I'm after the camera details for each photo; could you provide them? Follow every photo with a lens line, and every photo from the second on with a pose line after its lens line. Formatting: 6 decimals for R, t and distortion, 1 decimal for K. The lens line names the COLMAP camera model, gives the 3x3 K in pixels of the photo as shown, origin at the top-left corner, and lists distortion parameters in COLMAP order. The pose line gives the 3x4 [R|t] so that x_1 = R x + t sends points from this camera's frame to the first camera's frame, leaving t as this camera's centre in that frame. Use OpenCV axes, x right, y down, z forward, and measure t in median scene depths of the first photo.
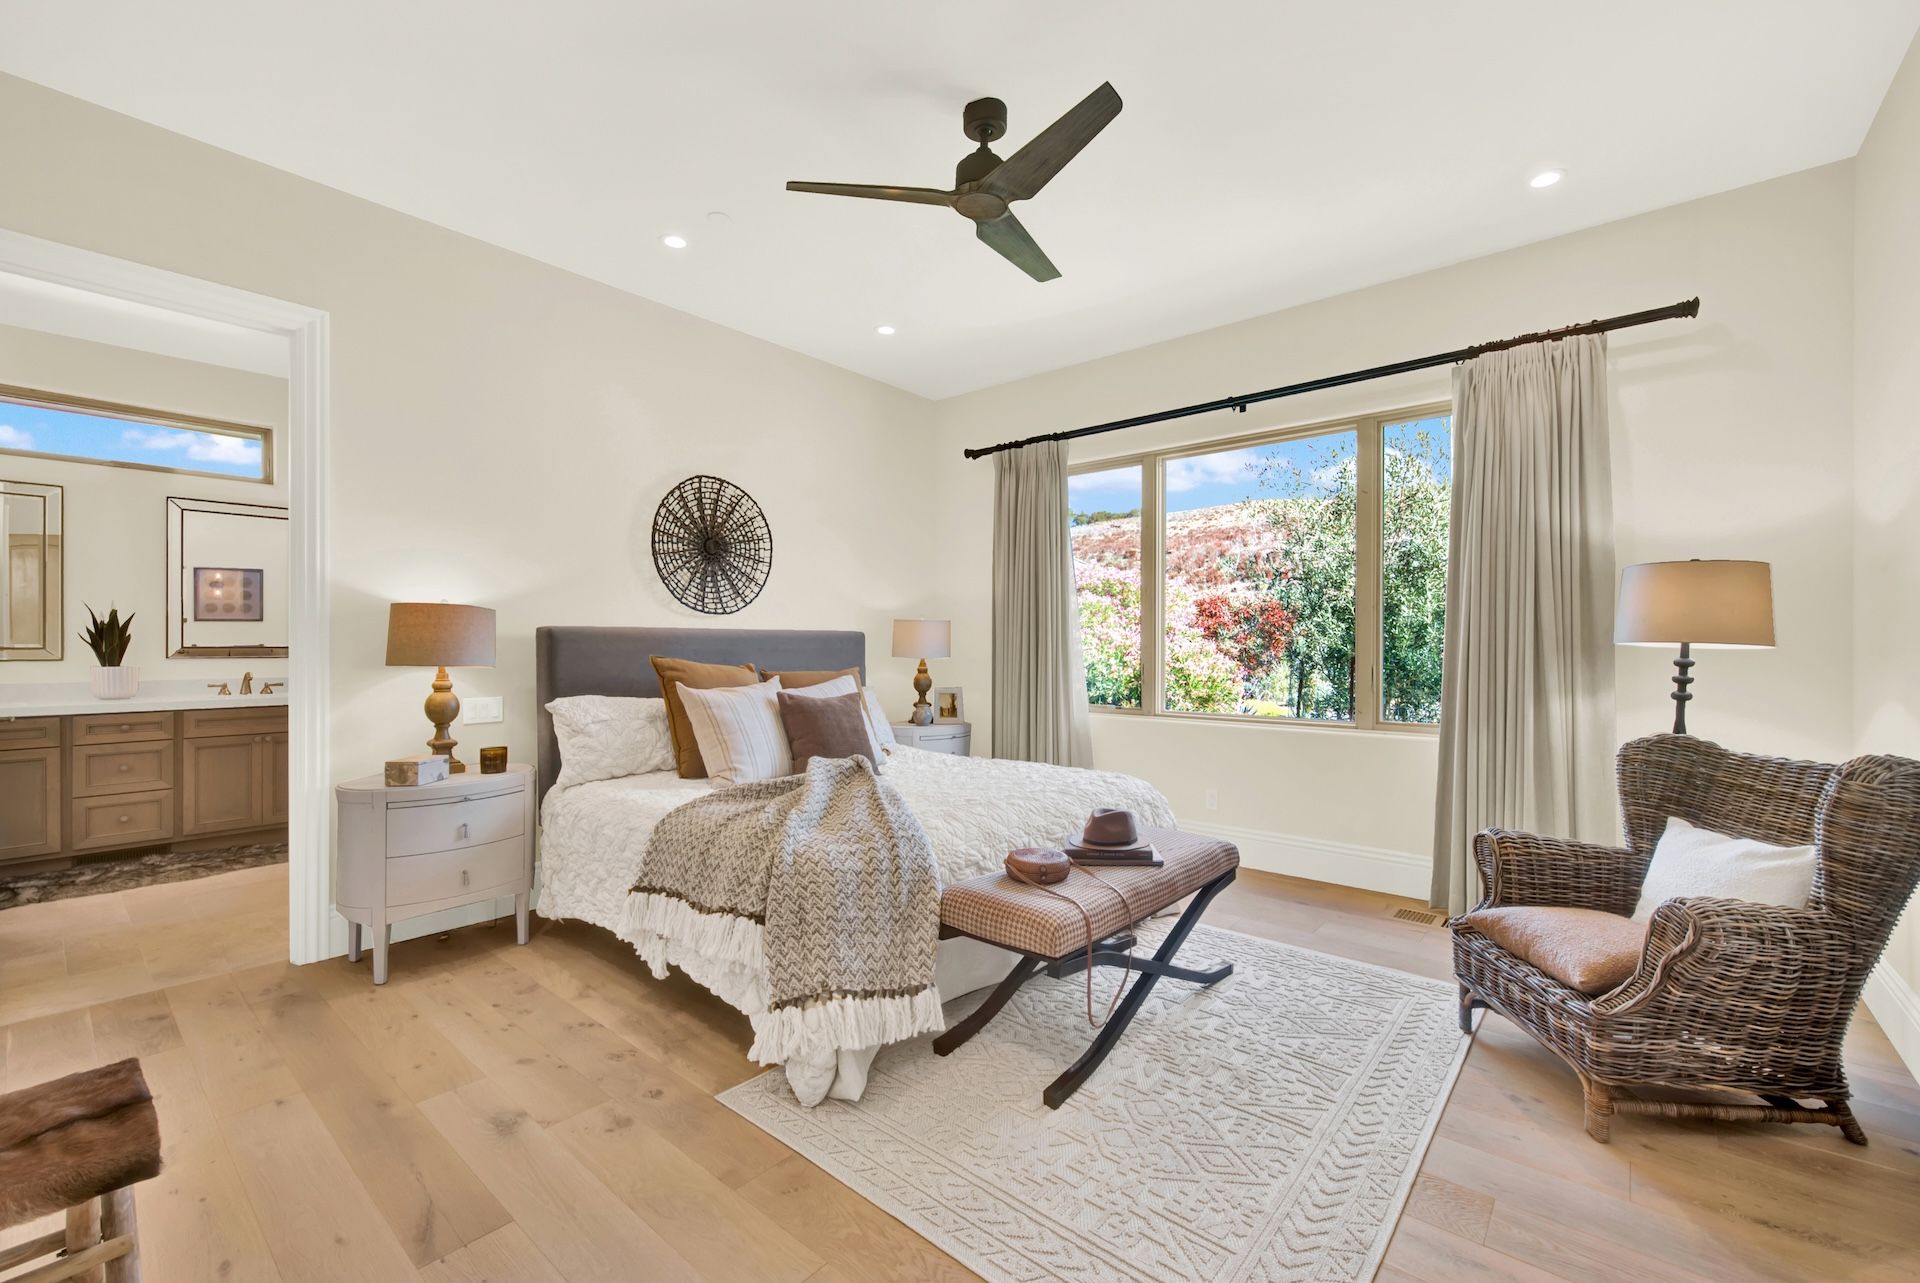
lens RADIAL K [[790.0, 0, 960.0], [0, 790.0, 641.5], [0, 0, 1]] dist [-0.000763, -0.000215]
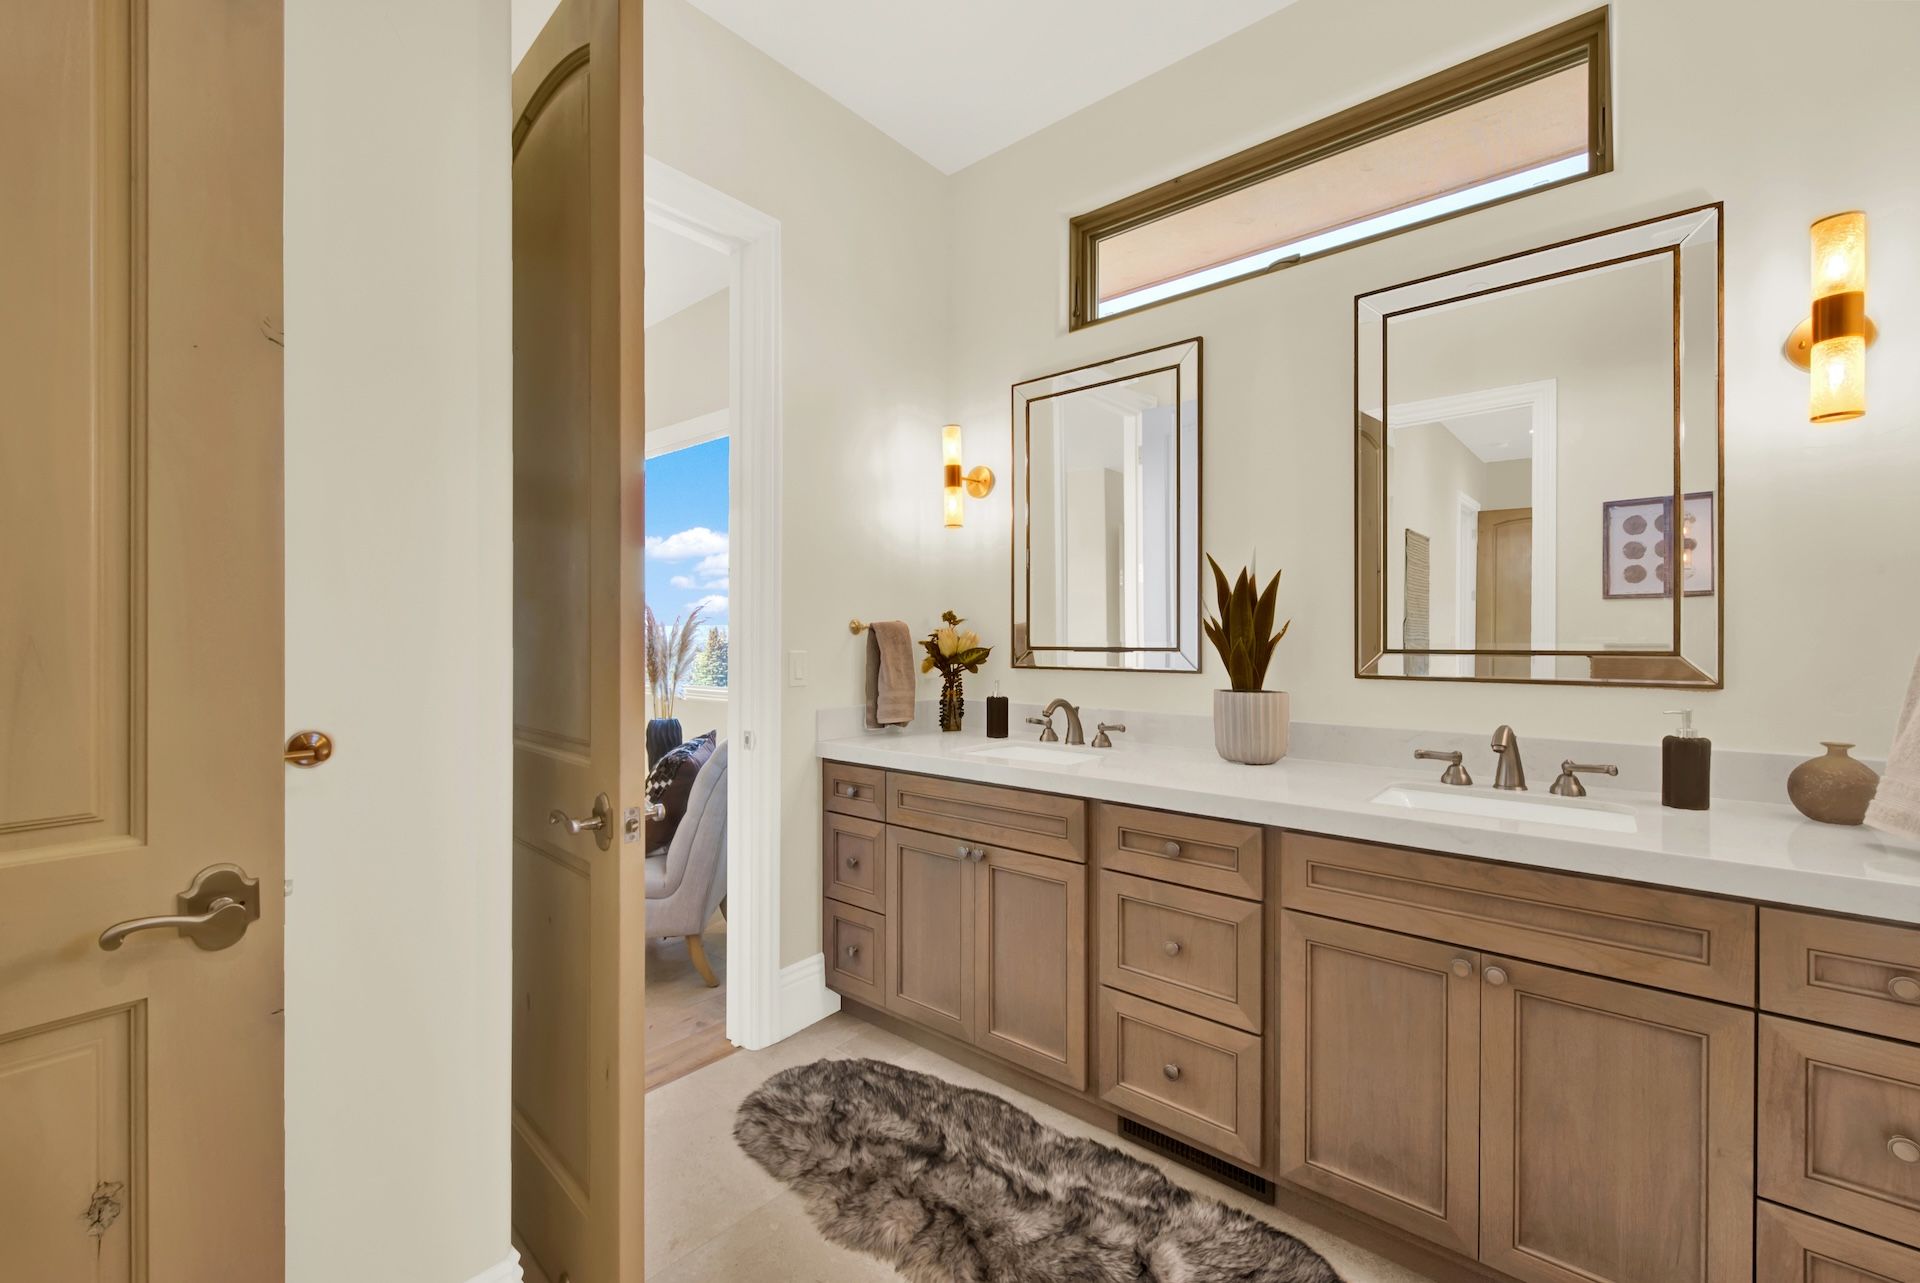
lens RADIAL K [[790.0, 0, 960.0], [0, 790.0, 641.5], [0, 0, 1]] dist [-0.000763, -0.000215]
pose [[0.001454, 0.003046, -0.999994, -0.627197], [-0.003880, 0.999988, 0.003040, 0.001112], [0.999991, 0.003875, 0.001466, 0.857087]]
